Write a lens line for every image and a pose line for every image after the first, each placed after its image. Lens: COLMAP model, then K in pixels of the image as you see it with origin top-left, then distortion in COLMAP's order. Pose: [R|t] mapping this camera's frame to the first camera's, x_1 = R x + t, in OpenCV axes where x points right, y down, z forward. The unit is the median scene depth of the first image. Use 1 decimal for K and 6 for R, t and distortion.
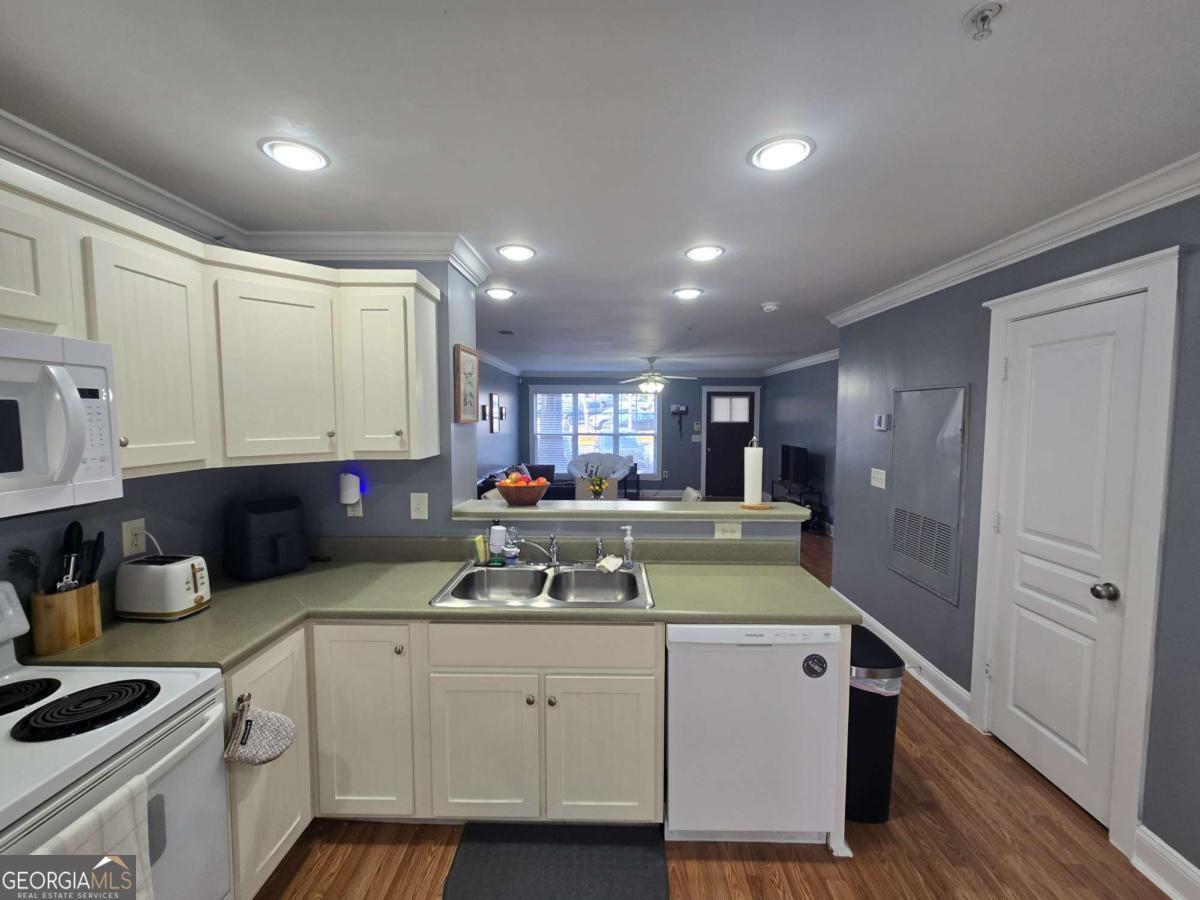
lens RADIAL K [[493.0, 0, 596.6], [0, 493.0, 448.5], [0, 0, 1]] dist [-0.001425, 0.001584]
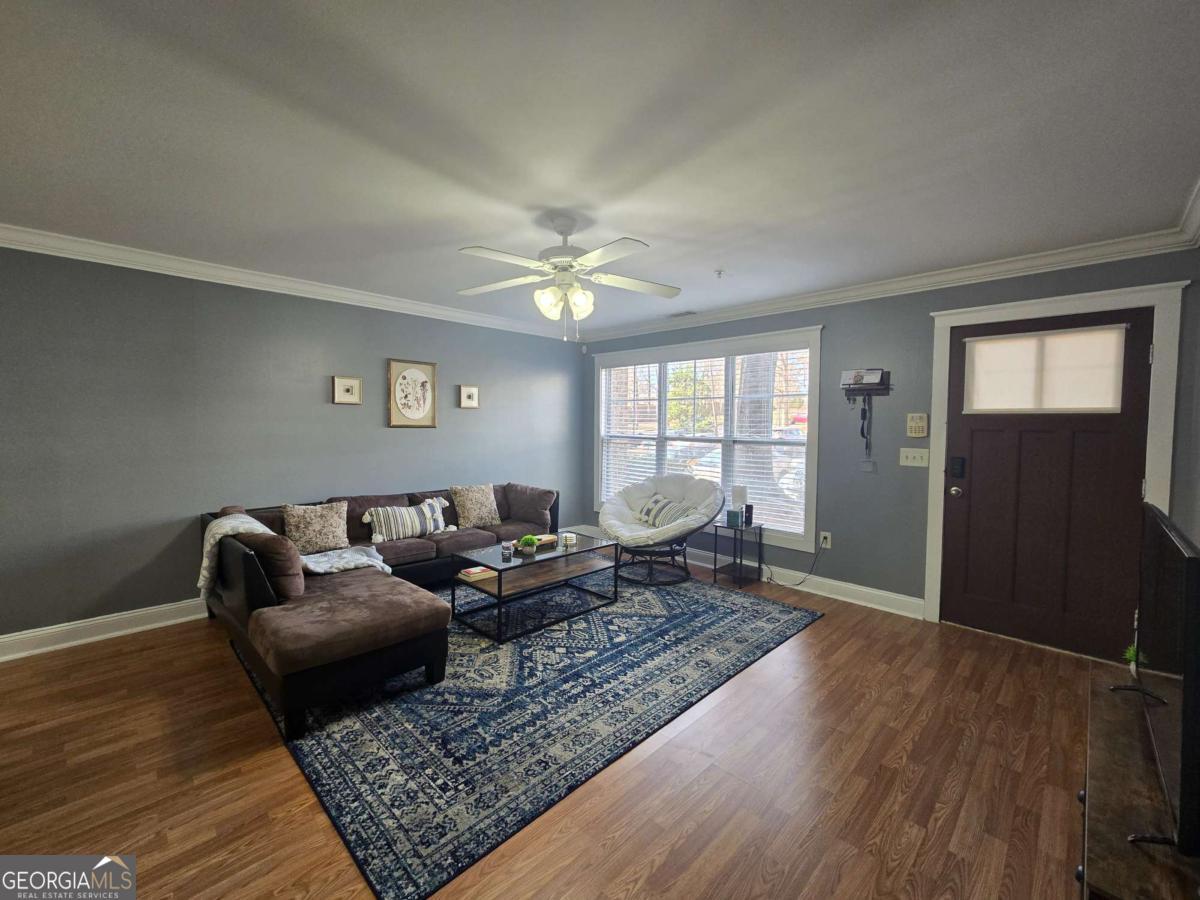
lens RADIAL K [[493.0, 0, 594.9], [0, 493.0, 444.2], [0, 0, 1]] dist [-0.001425, 0.001584]
pose [[0.725355, 0.033270, -0.687571, 1.322524], [-0.053164, 0.998556, -0.007769, -0.067718], [0.686319, 0.042189, 0.726076, 2.650035]]
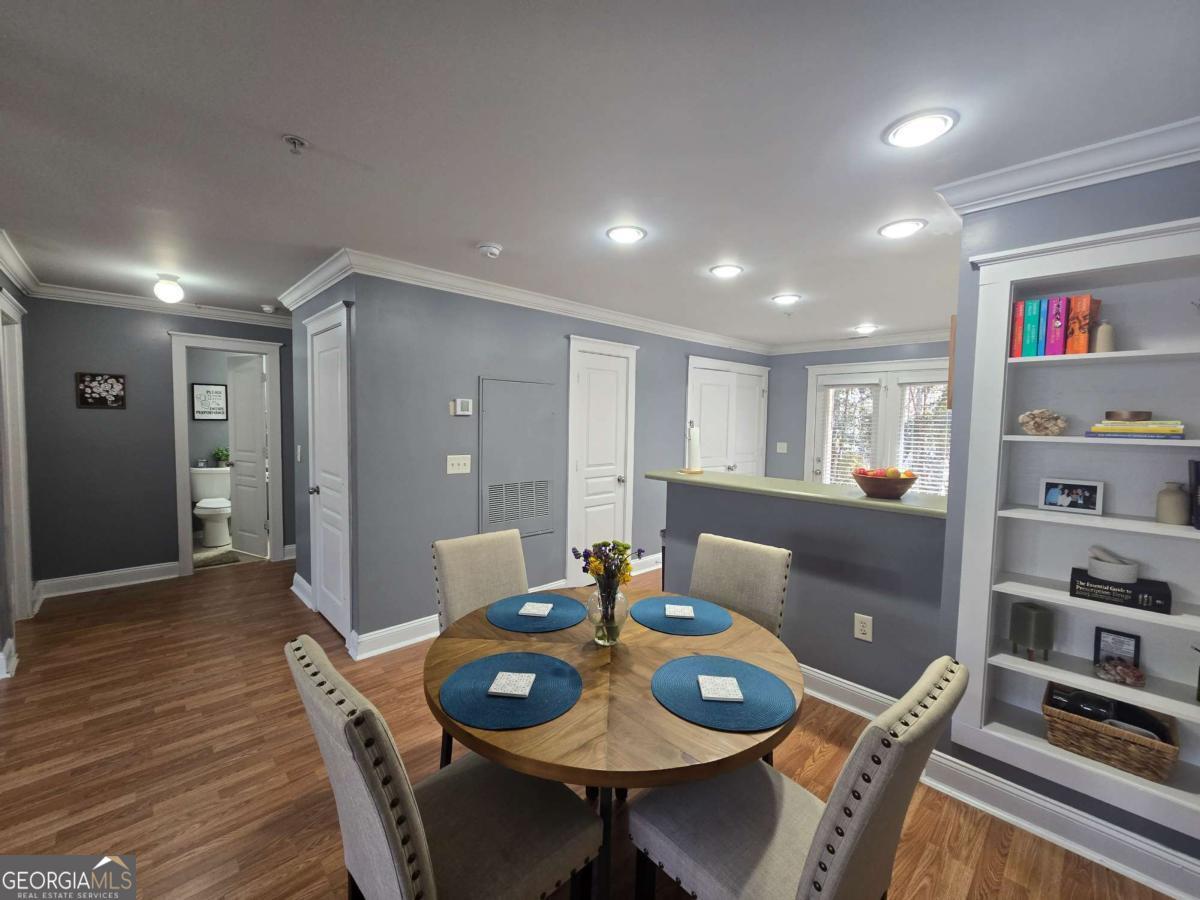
lens RADIAL K [[493.0, 0, 601.9], [0, 493.0, 446.1], [0, 0, 1]] dist [-0.001425, 0.001584]
pose [[-0.718292, -0.053910, 0.693650, -0.519726], [0.029501, 0.993737, 0.107782, -0.123206], [-0.695116, 0.097882, -0.712203, 2.527874]]
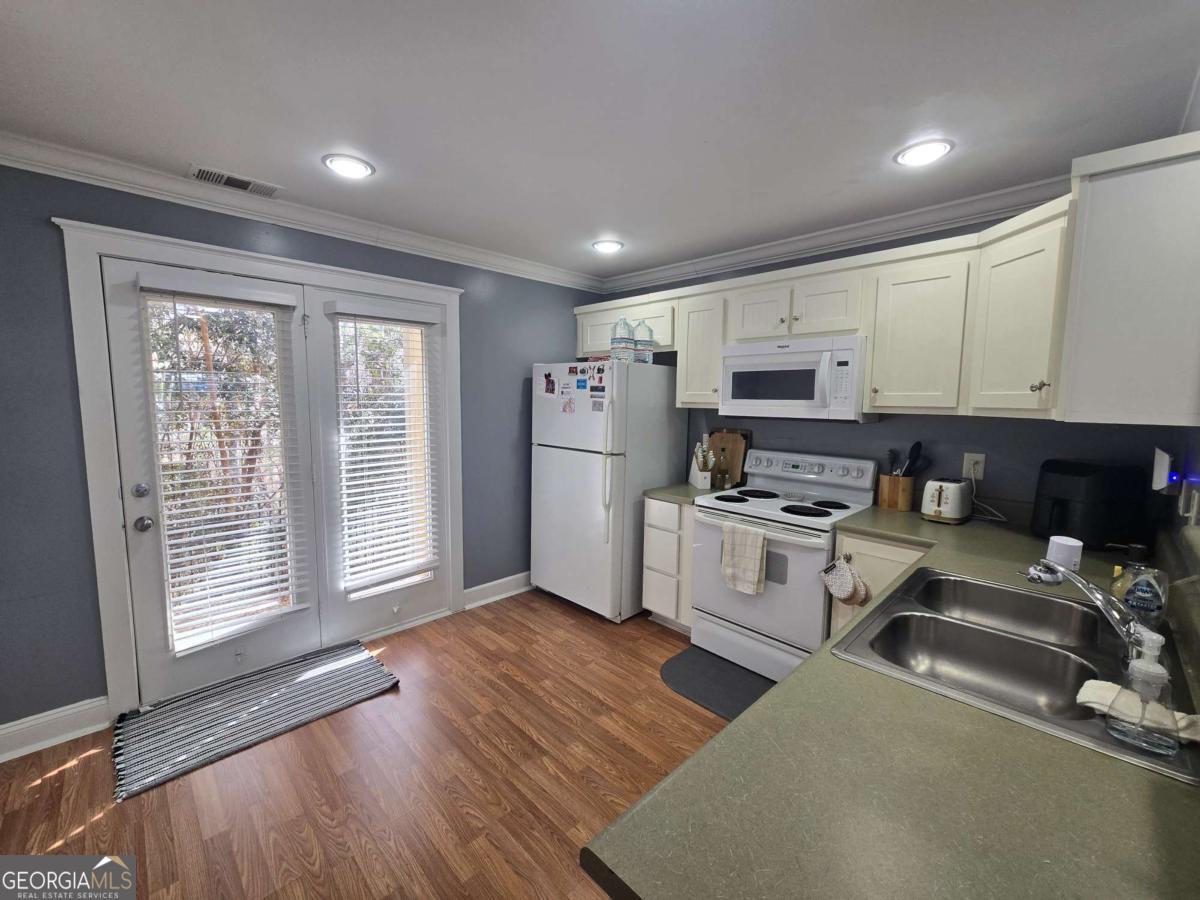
lens RADIAL K [[493.0, 0, 598.4], [0, 493.0, 449.2], [0, 0, 1]] dist [-0.001425, 0.001584]
pose [[-0.695530, 0.065008, -0.715550, 0.649122], [-0.060830, 0.986995, 0.148796, -0.004680], [0.715918, 0.147019, -0.682530, 1.022928]]
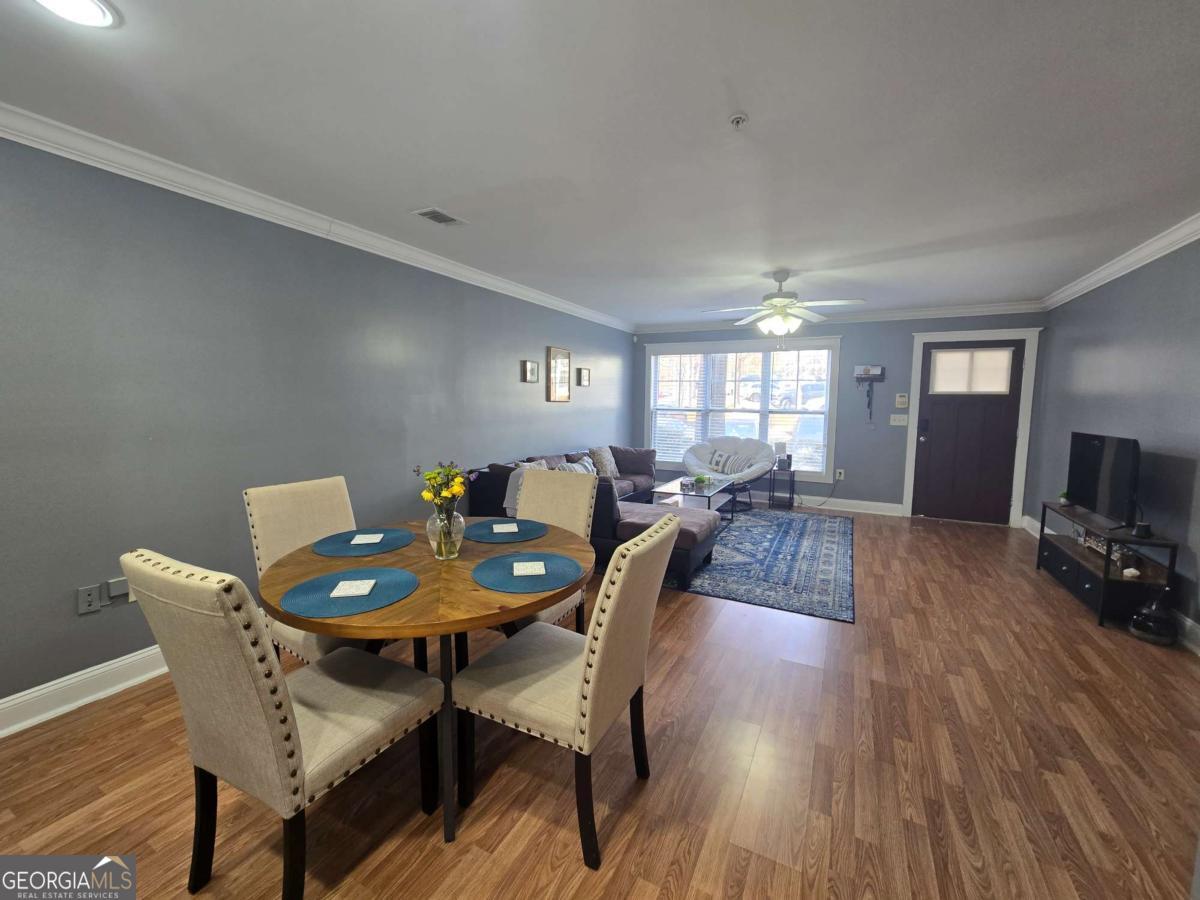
lens RADIAL K [[493.0, 0, 593.4], [0, 493.0, 446.7], [0, 0, 1]] dist [-0.001425, 0.001584]
pose [[0.896903, 0.050236, -0.439364, 0.619558], [-0.039219, 0.998648, 0.034124, 0.031339], [0.440484, -0.013375, 0.897661, 1.315474]]
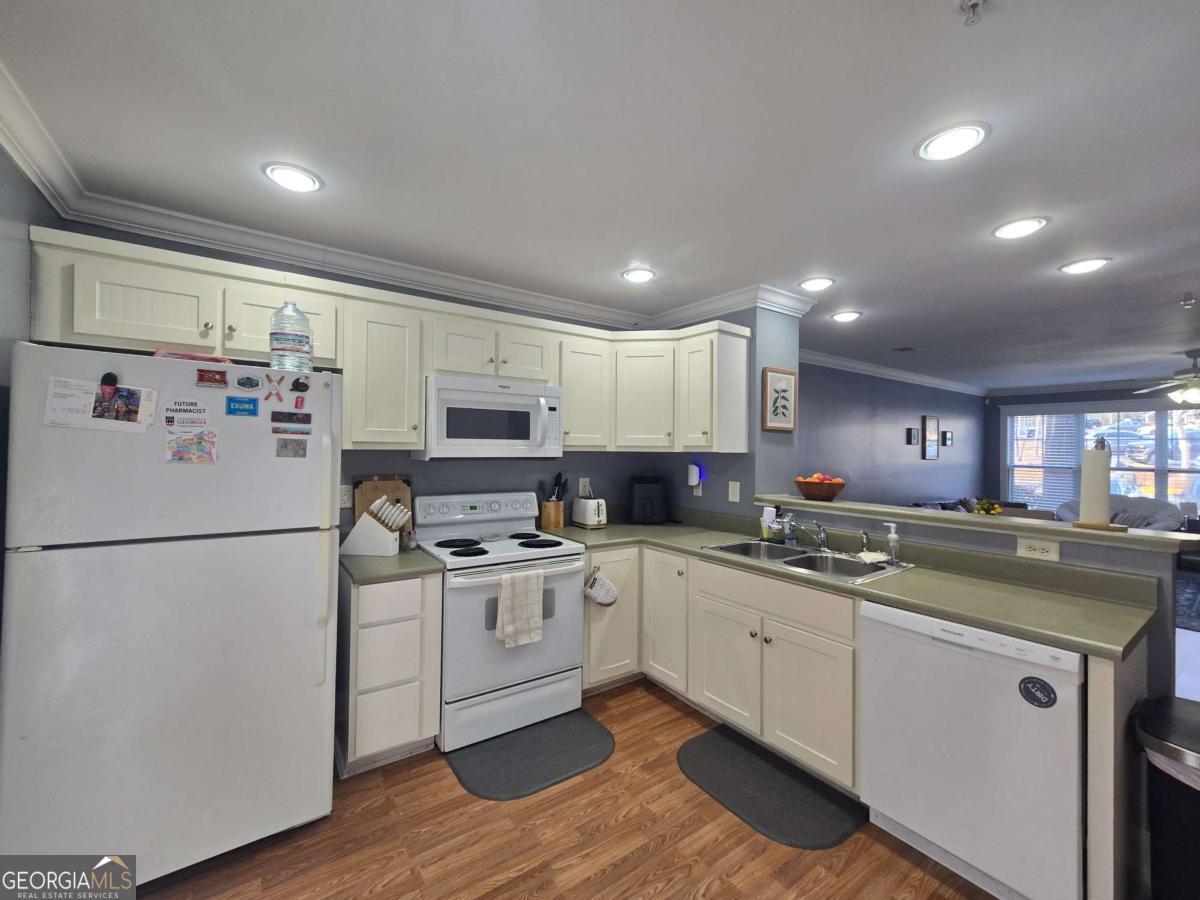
lens RADIAL K [[493.0, 0, 597.8], [0, 493.0, 446.1], [0, 0, 1]] dist [-0.001425, 0.001584]
pose [[0.599278, 0.000924, -0.800541, 0.560632], [-0.063855, 0.996868, -0.046651, 0.092409], [0.797990, 0.079075, 0.597460, -0.112577]]
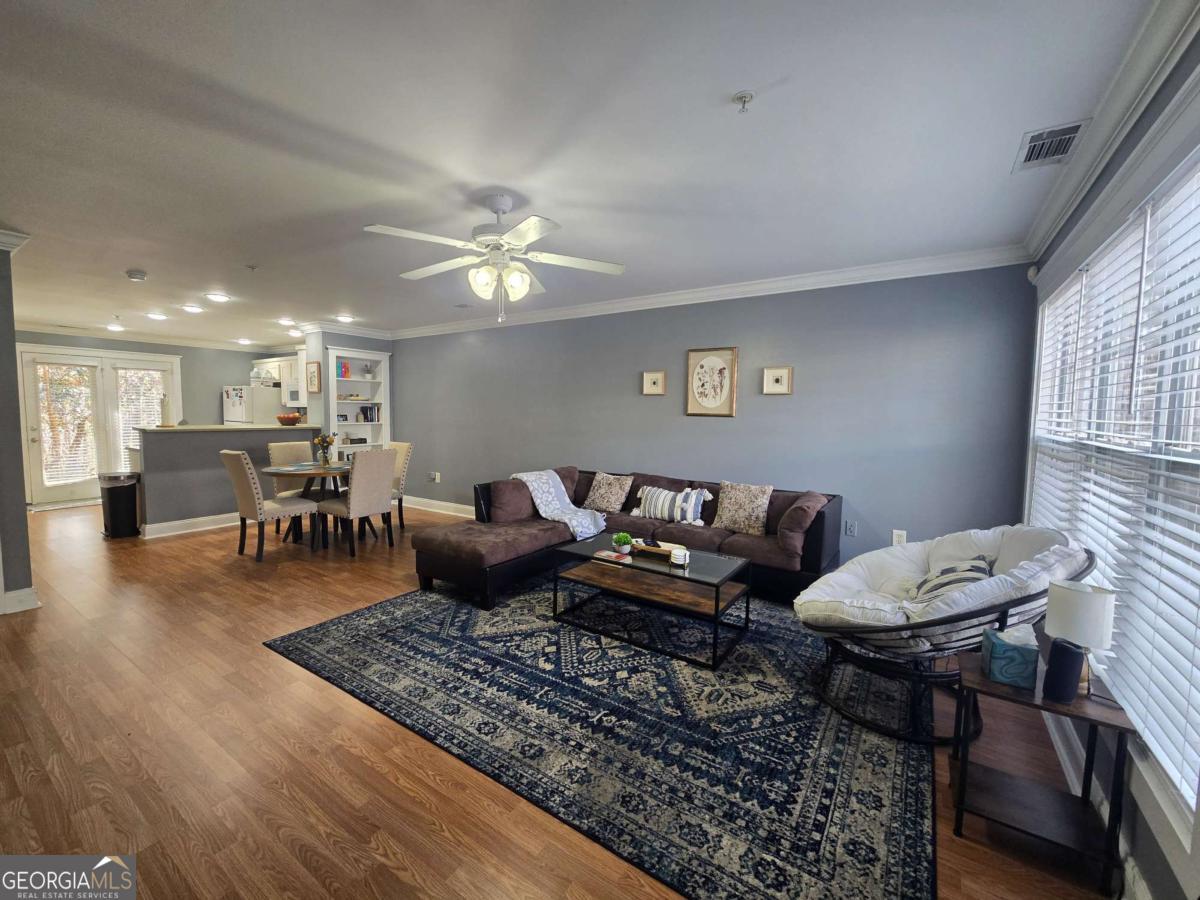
lens RADIAL K [[493.0, 0, 594.9], [0, 493.0, 446.2], [0, 0, 1]] dist [-0.001425, 0.001584]
pose [[-0.539672, 0.049127, -0.840440, 1.320875], [-0.070269, 0.992184, 0.103120, -0.171539], [0.838937, 0.114708, -0.532002, 4.404890]]
